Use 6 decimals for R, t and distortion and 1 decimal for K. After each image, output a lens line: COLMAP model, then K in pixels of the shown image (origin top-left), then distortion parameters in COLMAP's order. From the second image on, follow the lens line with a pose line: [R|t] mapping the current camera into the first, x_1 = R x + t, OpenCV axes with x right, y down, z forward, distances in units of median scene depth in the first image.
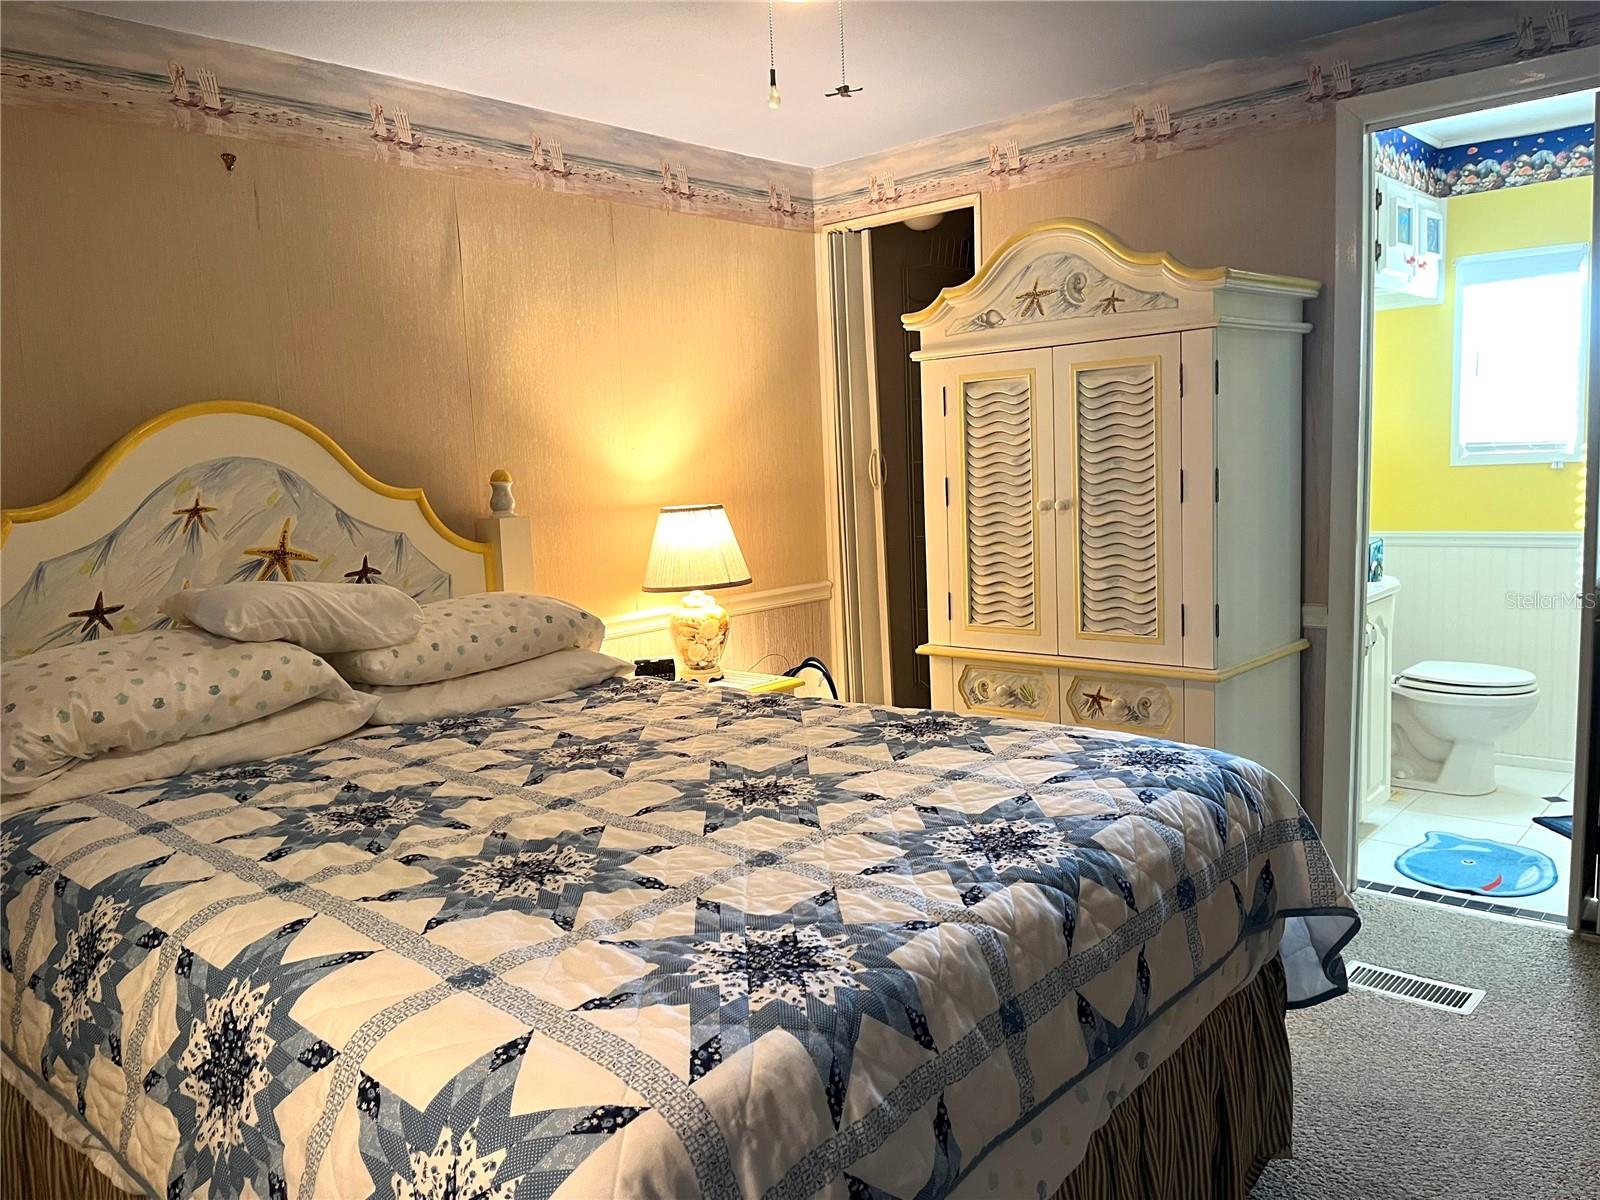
lens RADIAL K [[1194.1, 0, 792.1], [0, 1194.1, 605.5], [0, 0, 1]] dist [0.073239, -0.106244]
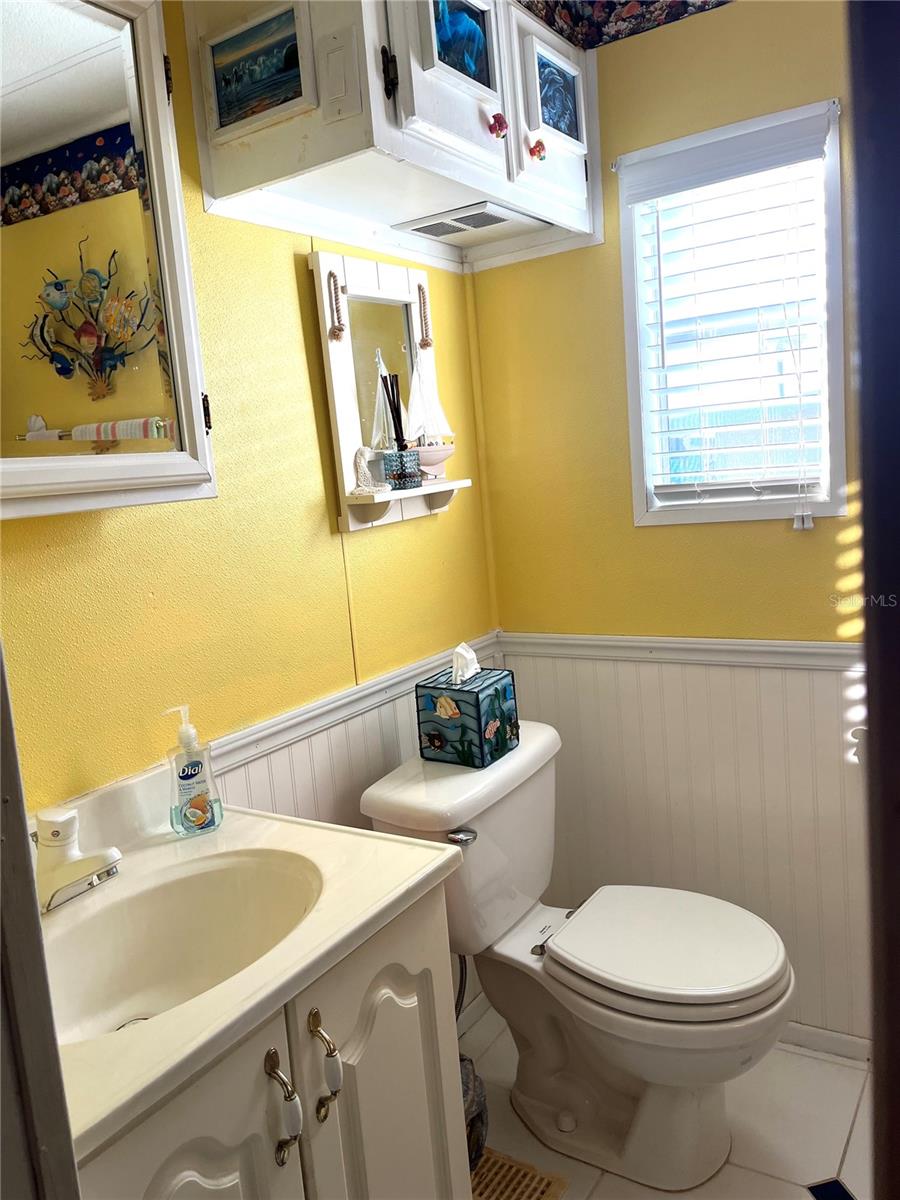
lens RADIAL K [[895.5, 0, 450.0], [0, 895.5, 600.0], [0, 0, 1]] dist [0.073239, -0.106244]
pose [[0.988416, -0.067778, 0.135794, 0.405222], [0.068399, 0.997658, 0.000089, -0.088520], [-0.135482, 0.009200, 0.990737, 0.602592]]
